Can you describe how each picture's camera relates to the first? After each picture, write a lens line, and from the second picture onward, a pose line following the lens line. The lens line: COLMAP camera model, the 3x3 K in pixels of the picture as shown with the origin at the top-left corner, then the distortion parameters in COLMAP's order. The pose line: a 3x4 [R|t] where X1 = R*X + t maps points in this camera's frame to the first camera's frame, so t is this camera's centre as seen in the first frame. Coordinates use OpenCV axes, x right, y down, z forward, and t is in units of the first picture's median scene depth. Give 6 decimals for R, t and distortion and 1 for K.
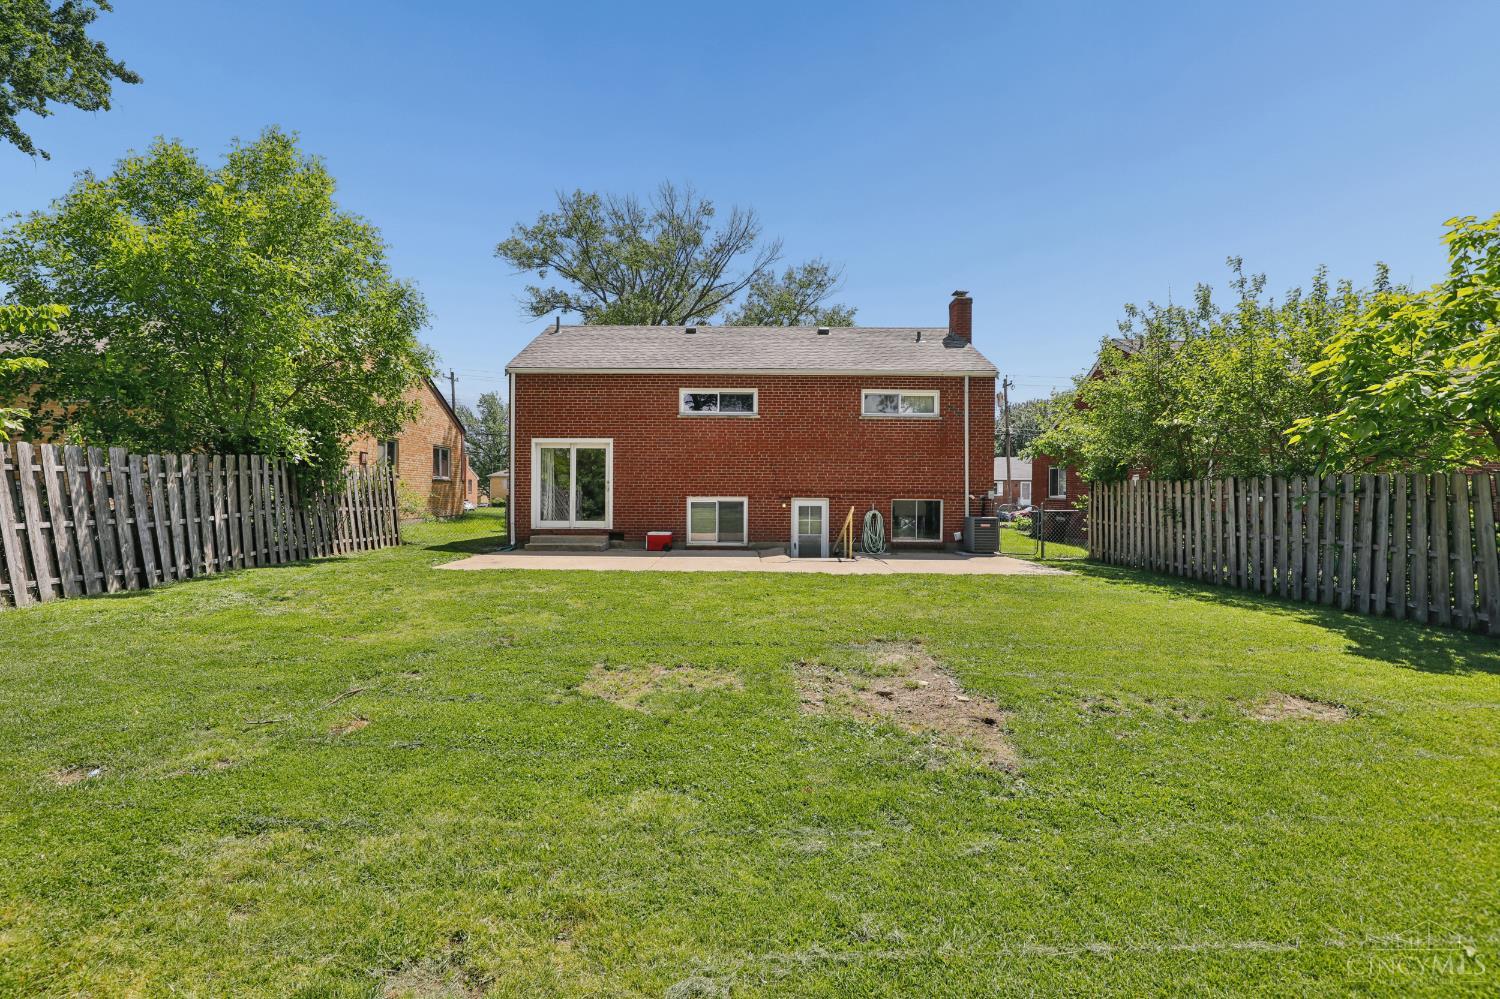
lens RADIAL K [[691.4, 0, 748.6], [0, 691.4, 486.2], [0, 0, 1]] dist [-0.025434, 0.000641]
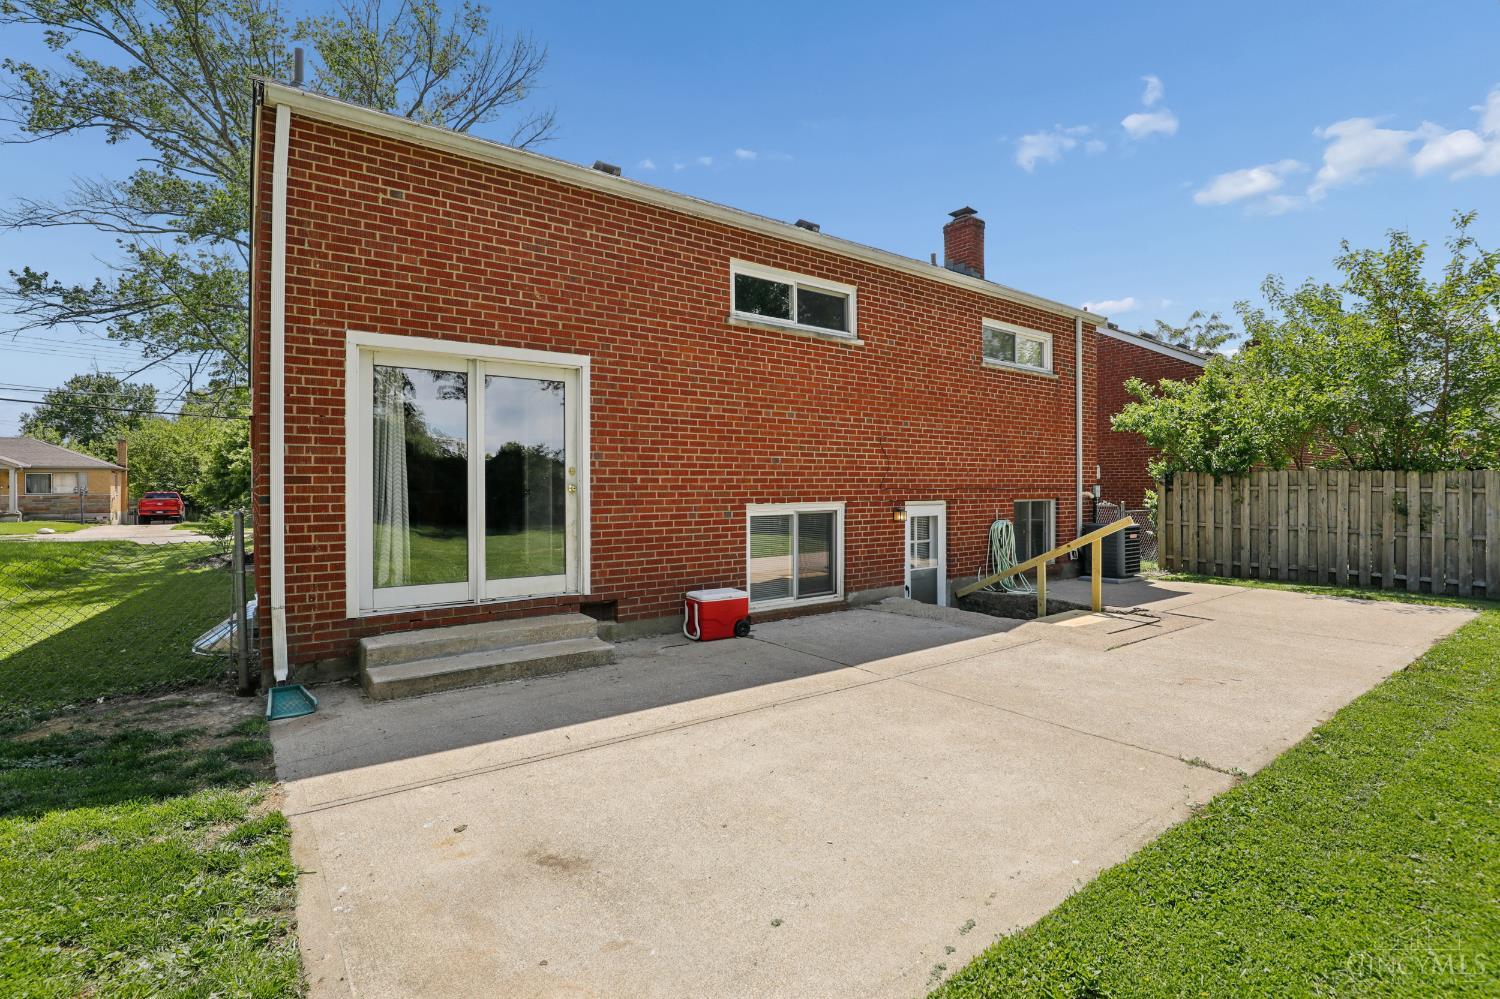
lens RADIAL K [[695.4, 0, 749.5], [0, 695.4, 491.4], [0, 0, 1]] dist [-0.004026, -0.000131]
pose [[0.805891, -0.012602, 0.591930, -0.353346], [0.010043, 0.999921, 0.007614, 0.003546], [-0.591979, -0.000191, 0.805954, 0.636724]]
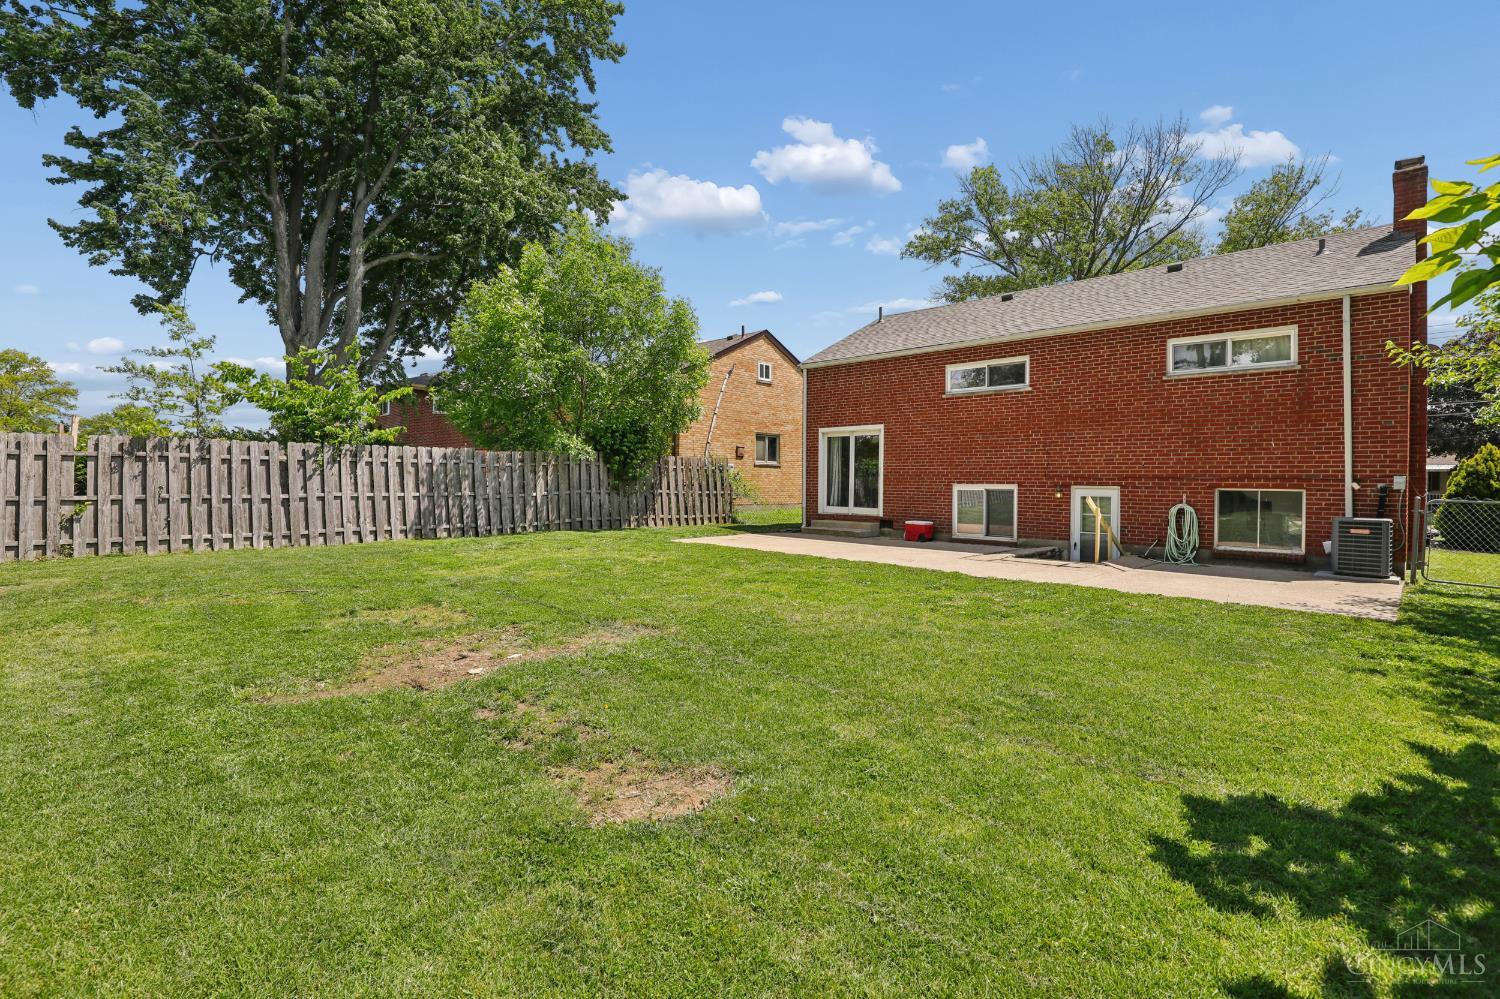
lens RADIAL K [[698.2, 0, 758.9], [0, 698.2, 481.1], [0, 0, 1]] dist [-0.028722, 0.006914]
pose [[0.717271, 0.001488, -0.696793, 0.366085], [-0.000592, 0.999999, 0.001525, 0.010270], [0.696794, -0.000682, 0.717271, 0.165775]]
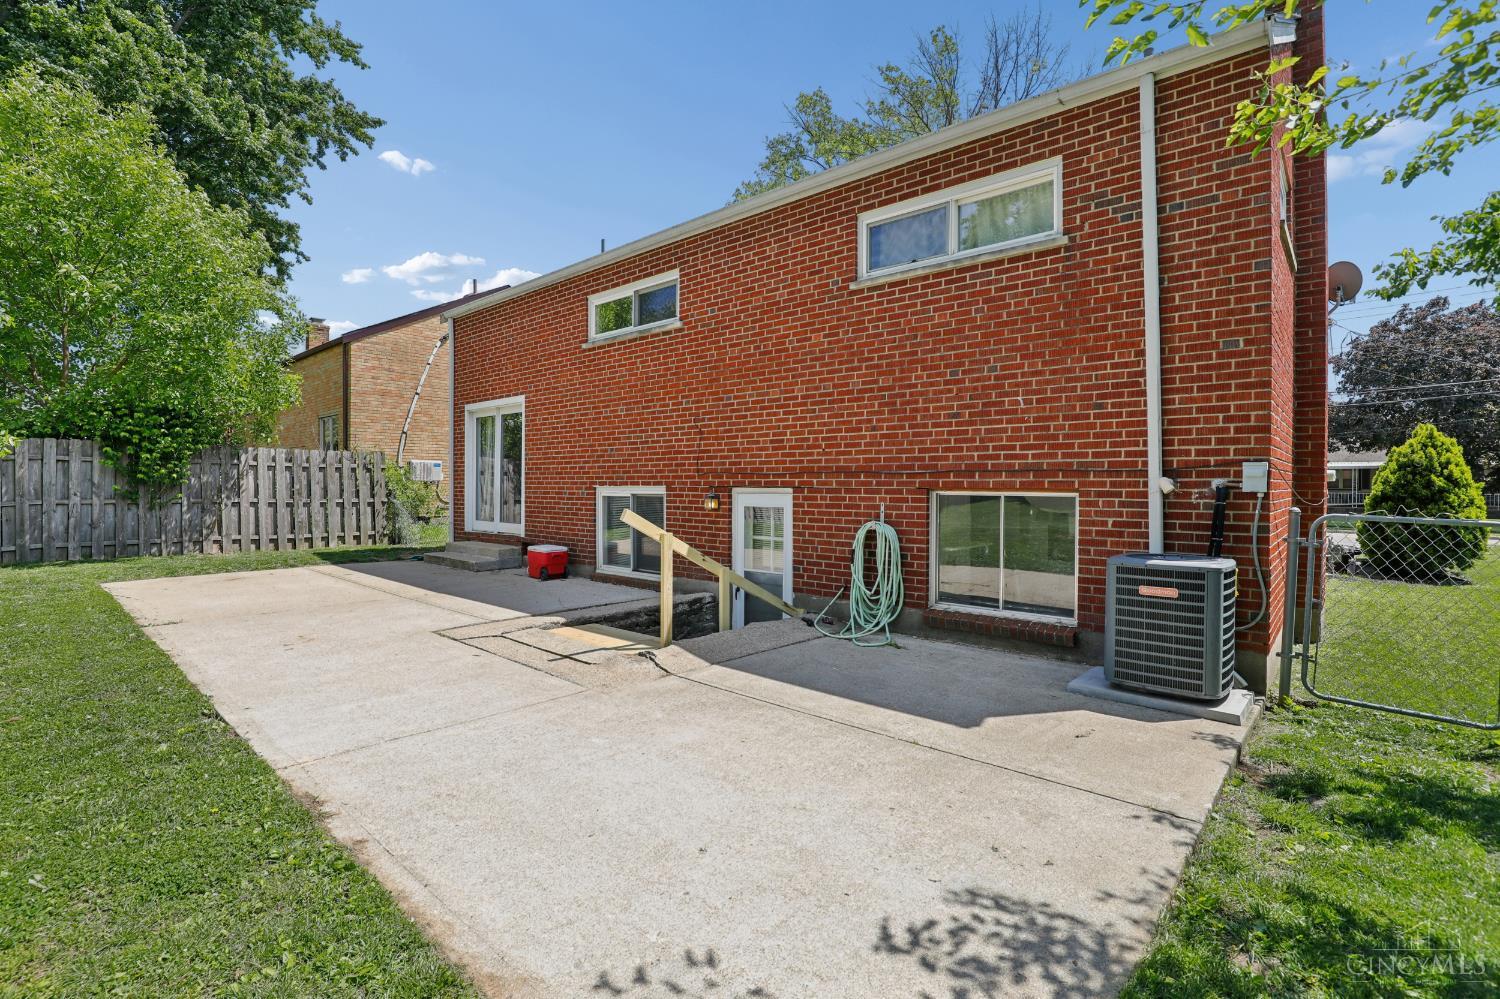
lens RADIAL K [[691.4, 0, 748.6], [0, 691.4, 486.2], [0, 0, 1]] dist [-0.025434, 0.000641]
pose [[0.743226, -0.001576, -0.669038, 0.382259], [0.006166, 0.999971, 0.004495, 0.013502], [0.669012, -0.007466, 0.743215, 0.663417]]
